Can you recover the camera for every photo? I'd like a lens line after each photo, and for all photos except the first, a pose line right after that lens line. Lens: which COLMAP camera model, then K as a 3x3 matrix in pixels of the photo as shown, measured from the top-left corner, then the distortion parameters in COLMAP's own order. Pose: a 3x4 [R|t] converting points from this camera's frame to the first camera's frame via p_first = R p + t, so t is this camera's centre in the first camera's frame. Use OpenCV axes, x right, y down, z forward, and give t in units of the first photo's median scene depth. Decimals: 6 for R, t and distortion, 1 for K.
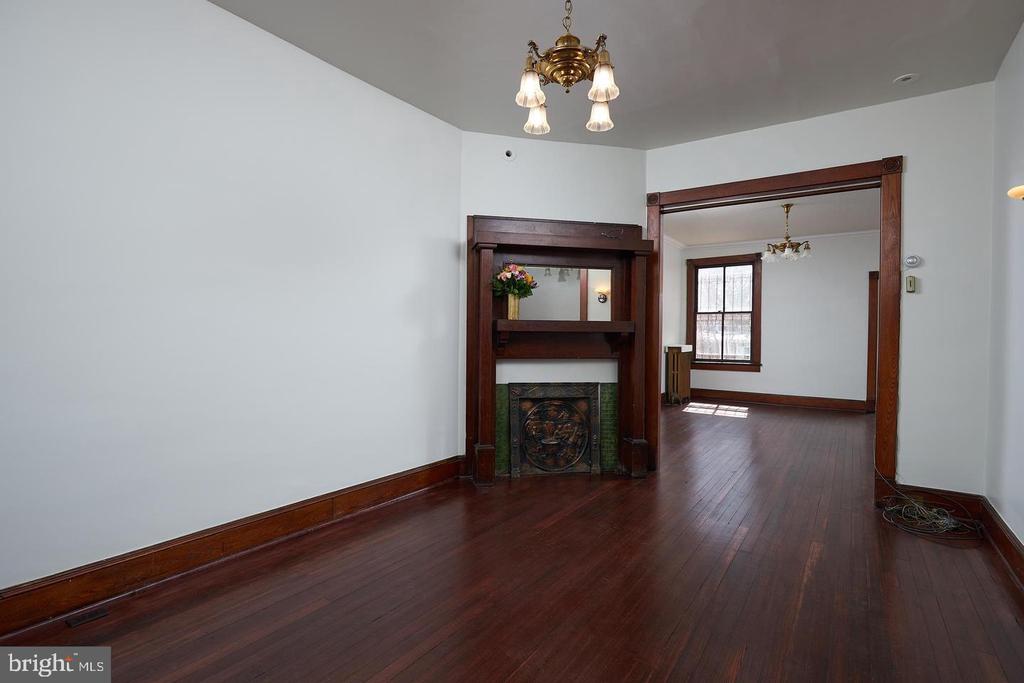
lens RADIAL K [[506.4, 0, 512.0], [0, 506.4, 341.5], [0, 0, 1]] dist [0.000109, 0.000010]
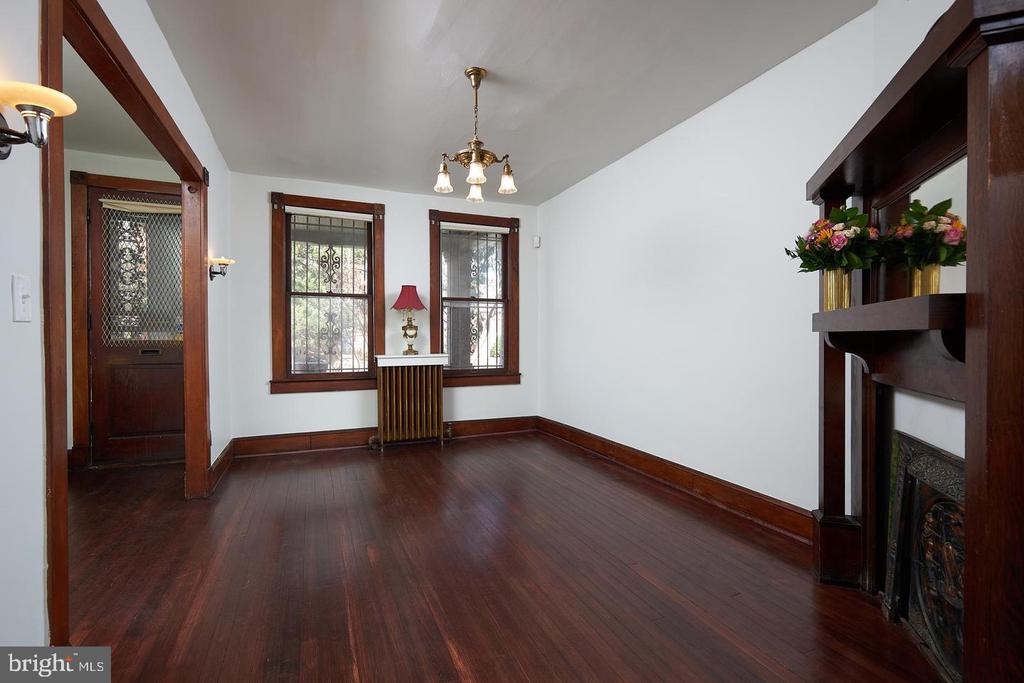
lens RADIAL K [[480.6, 0, 512.0], [0, 480.6, 341.5], [0, 0, 1]] dist [0.029303, 0.000091]
pose [[-0.548403, 0.000649, -0.836214, 0.863854], [-0.012537, 0.999881, 0.008998, -0.014488], [0.836120, 0.015418, -0.548330, 1.285883]]
